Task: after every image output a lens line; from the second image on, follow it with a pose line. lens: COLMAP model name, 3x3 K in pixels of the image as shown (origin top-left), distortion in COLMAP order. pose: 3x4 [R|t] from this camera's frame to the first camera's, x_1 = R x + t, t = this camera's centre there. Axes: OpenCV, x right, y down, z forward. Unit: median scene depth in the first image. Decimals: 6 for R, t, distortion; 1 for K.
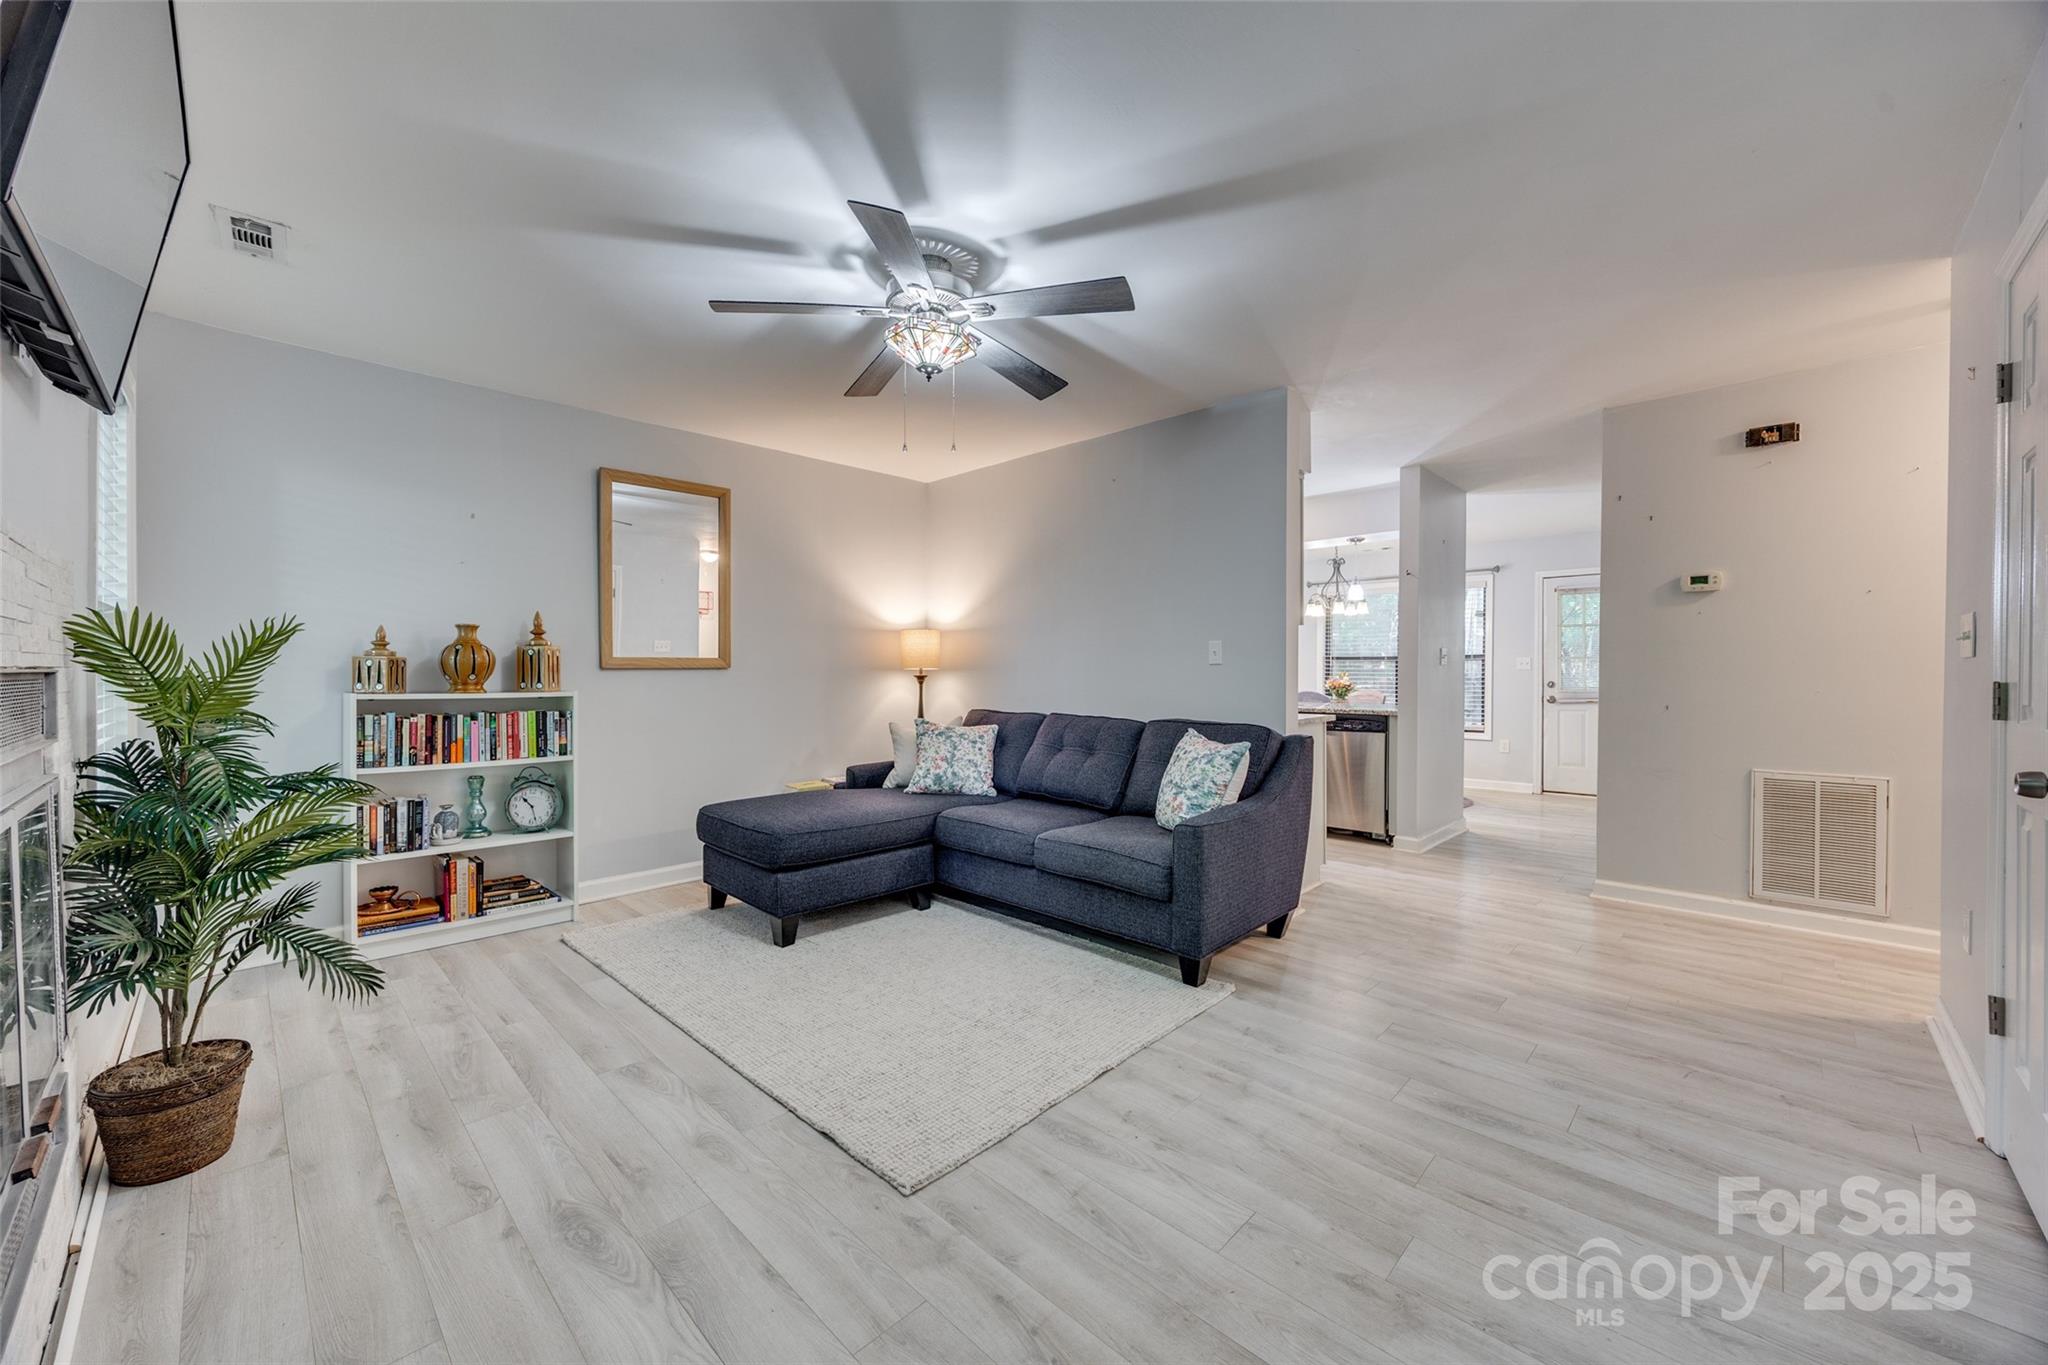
lens RADIAL K [[778.0, 0, 1001.9], [0, 778.0, 681.5], [0, 0, 1]] dist [-0.004551, 0.000862]
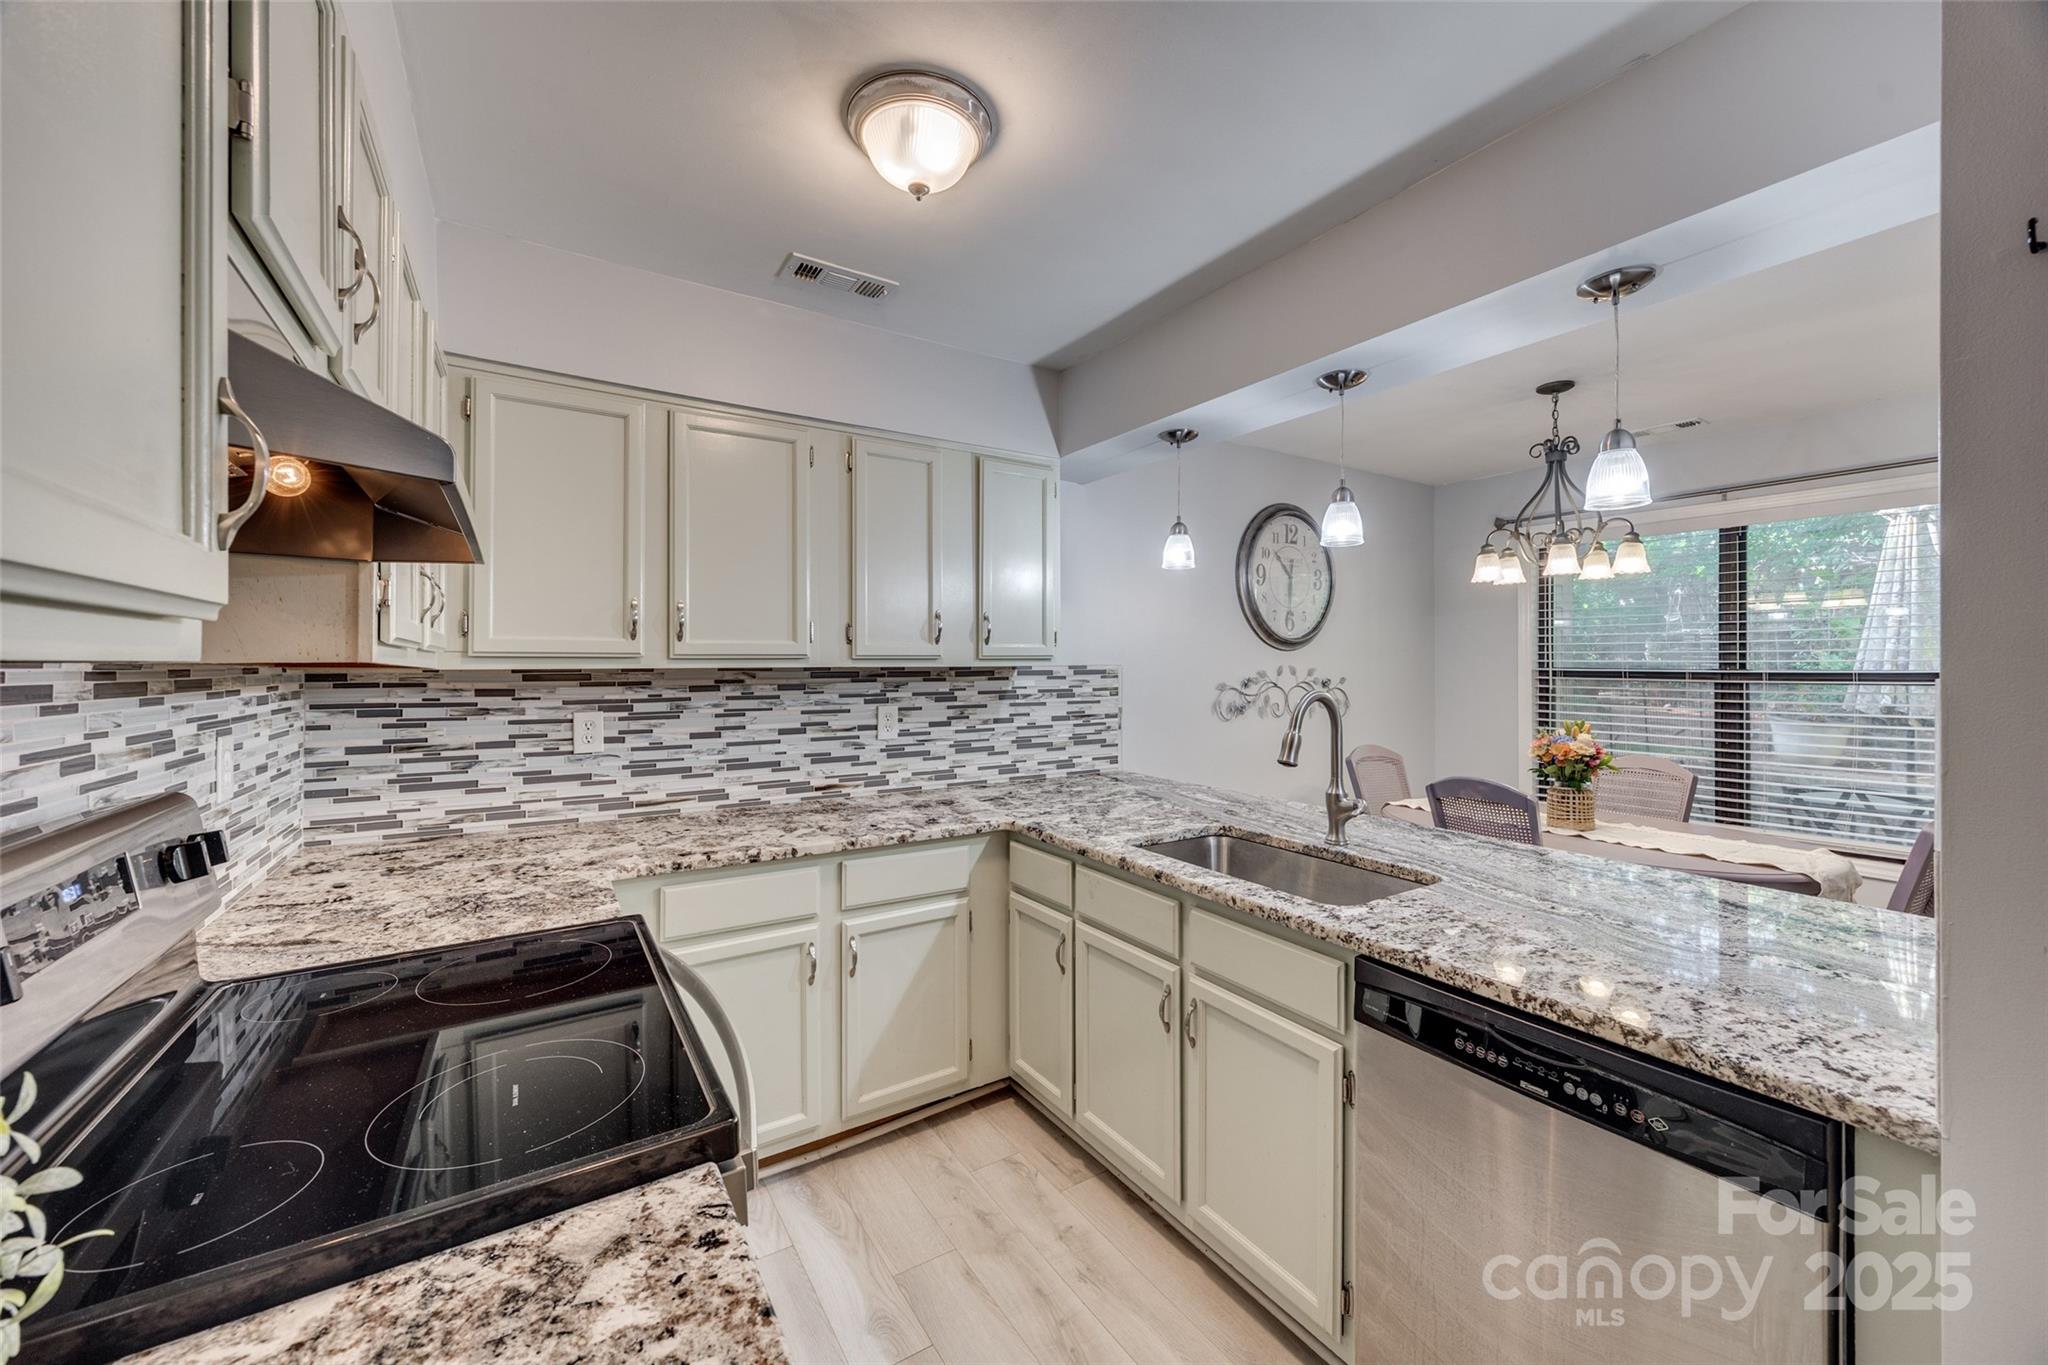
lens RADIAL K [[778.0, 0, 1016.5], [0, 778.0, 661.4], [0, 0, 1]] dist [-0.004551, 0.000862]
pose [[0.975378, -0.005719, -0.220465, 0.243370], [0.003085, 0.999920, -0.012288, -0.038971], [0.220517, 0.011305, 0.975318, 0.540383]]
